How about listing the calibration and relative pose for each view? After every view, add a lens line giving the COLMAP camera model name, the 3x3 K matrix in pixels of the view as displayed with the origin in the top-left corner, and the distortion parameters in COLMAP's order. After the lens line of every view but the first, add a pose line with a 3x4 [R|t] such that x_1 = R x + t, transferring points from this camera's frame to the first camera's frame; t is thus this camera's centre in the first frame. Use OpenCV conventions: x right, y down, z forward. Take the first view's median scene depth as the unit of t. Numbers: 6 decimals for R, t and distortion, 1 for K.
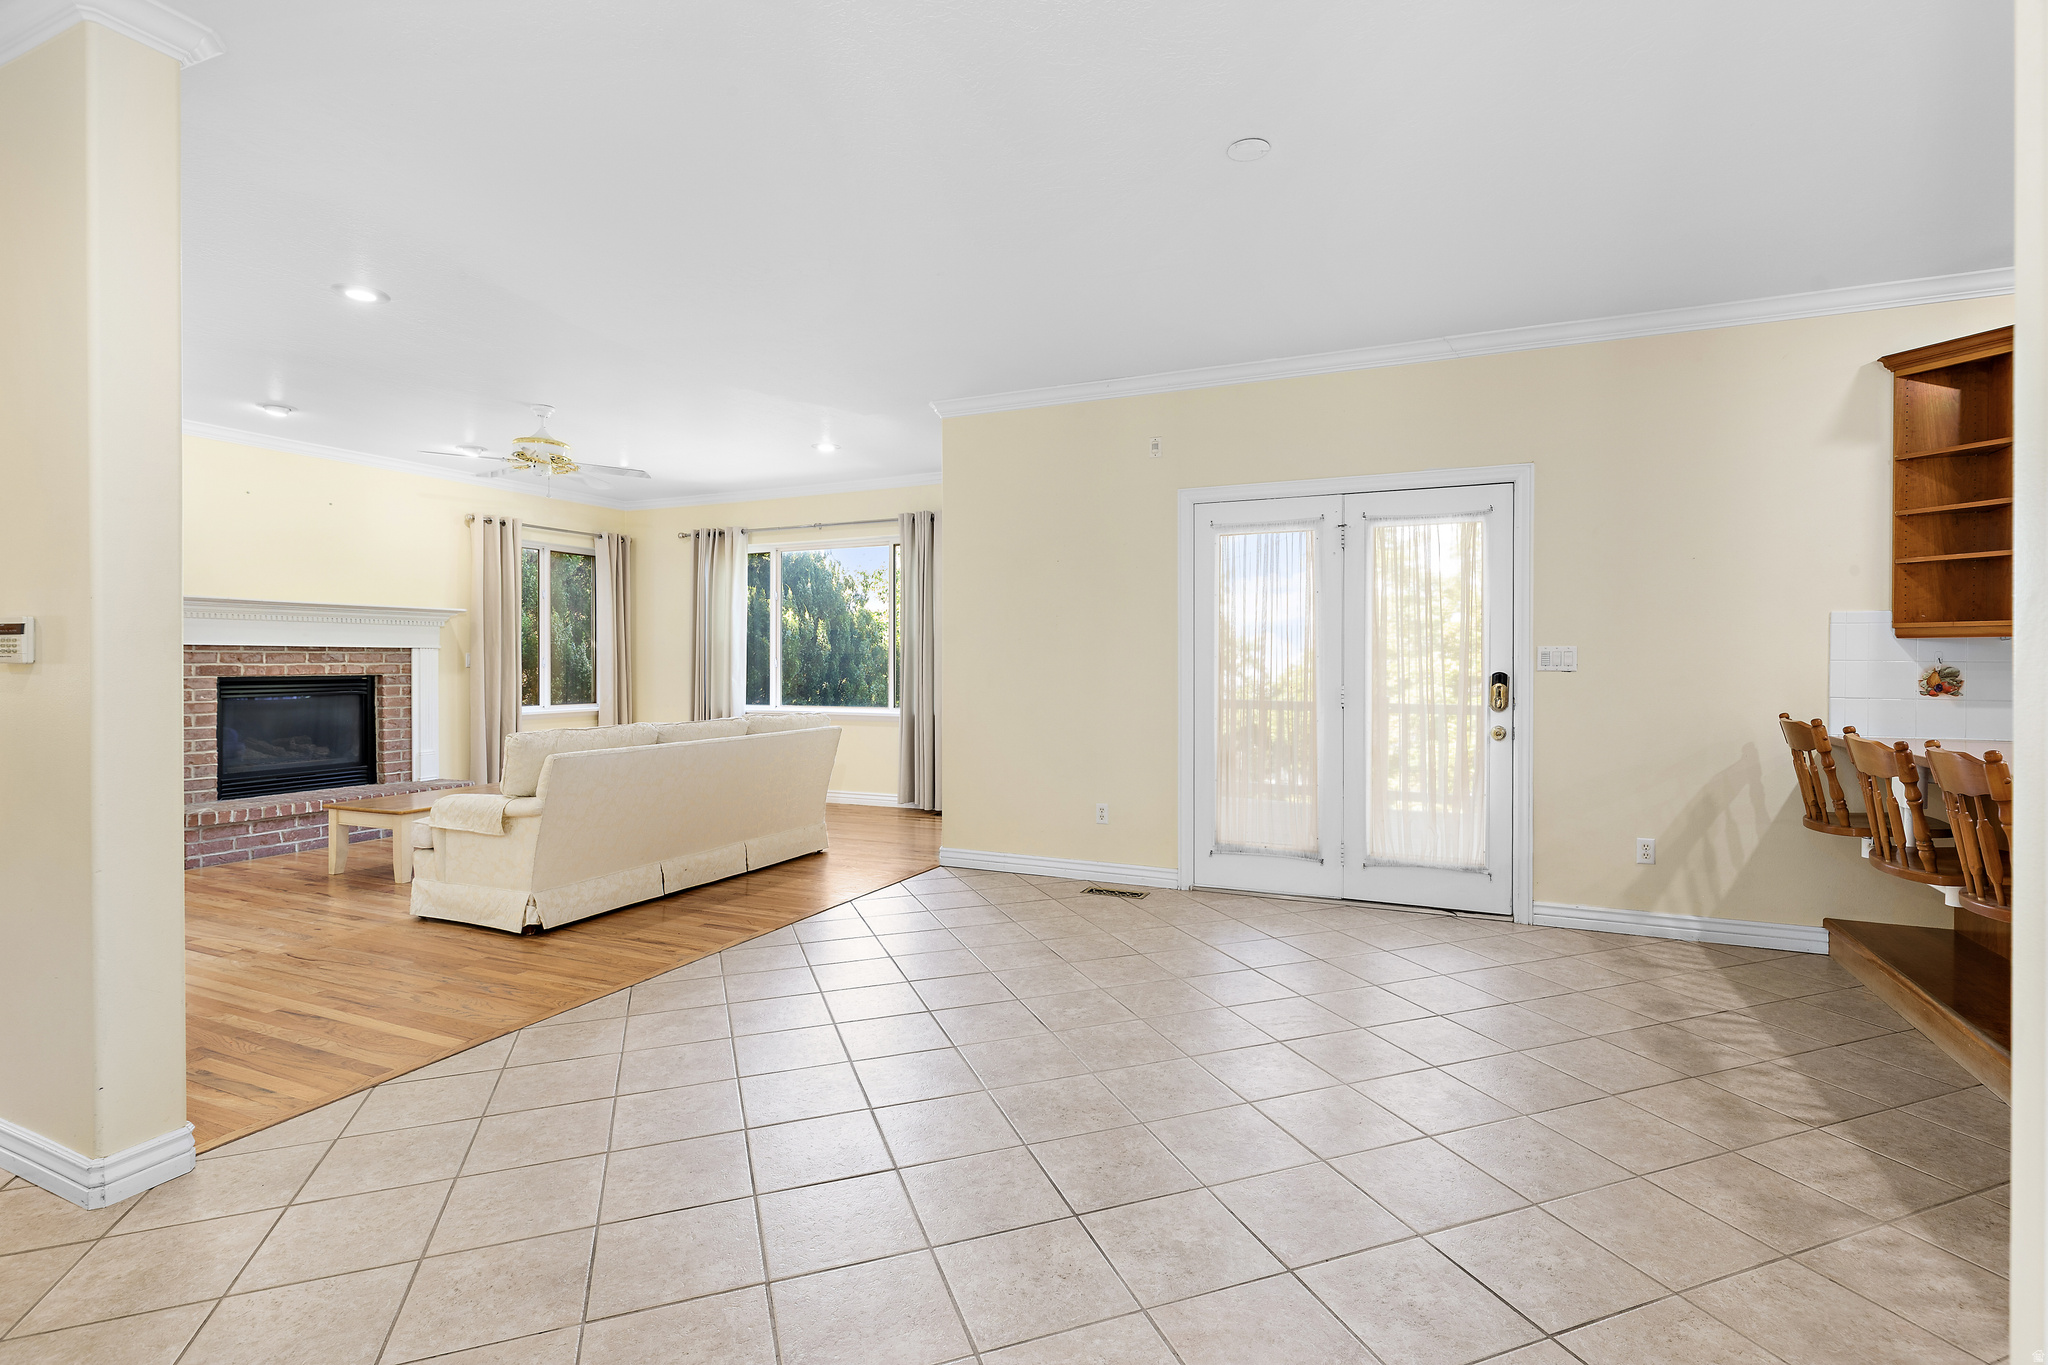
lens RADIAL K [[971.6, 0, 1035.0], [0, 971.6, 649.9], [0, 0, 1]] dist [0.001177, 0.001252]
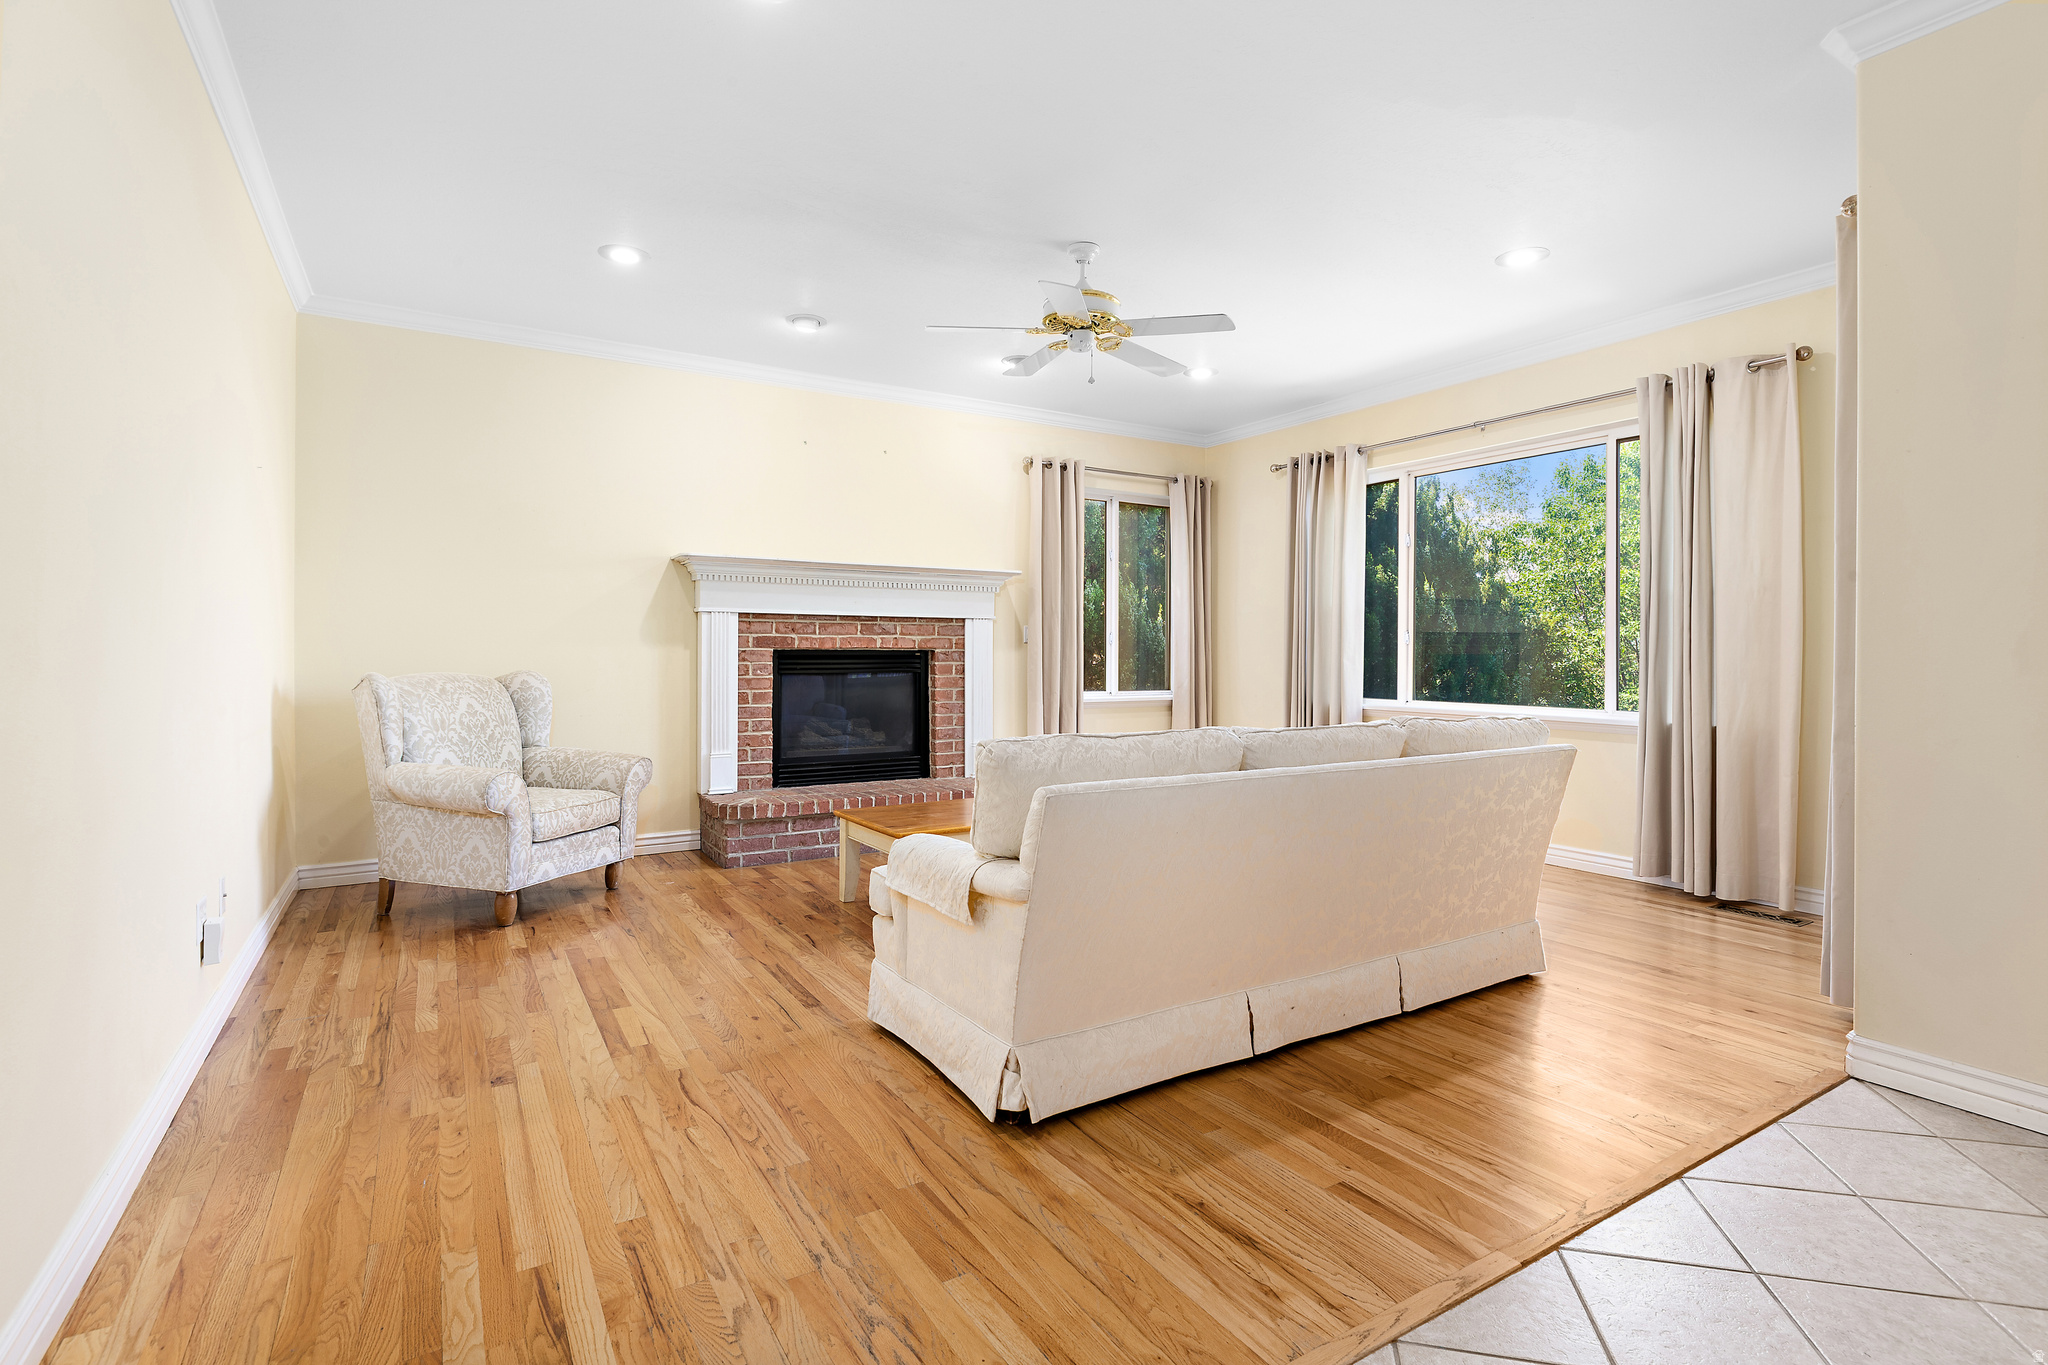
lens RADIAL K [[971.6, 0, 1035.0], [0, 971.6, 649.9], [0, 0, 1]] dist [0.001177, 0.001252]
pose [[0.834577, 0.003418, -0.550880, -0.133312], [0.001264, 0.999966, 0.008118, 0.019161], [0.550890, -0.007472, 0.834545, 0.346472]]
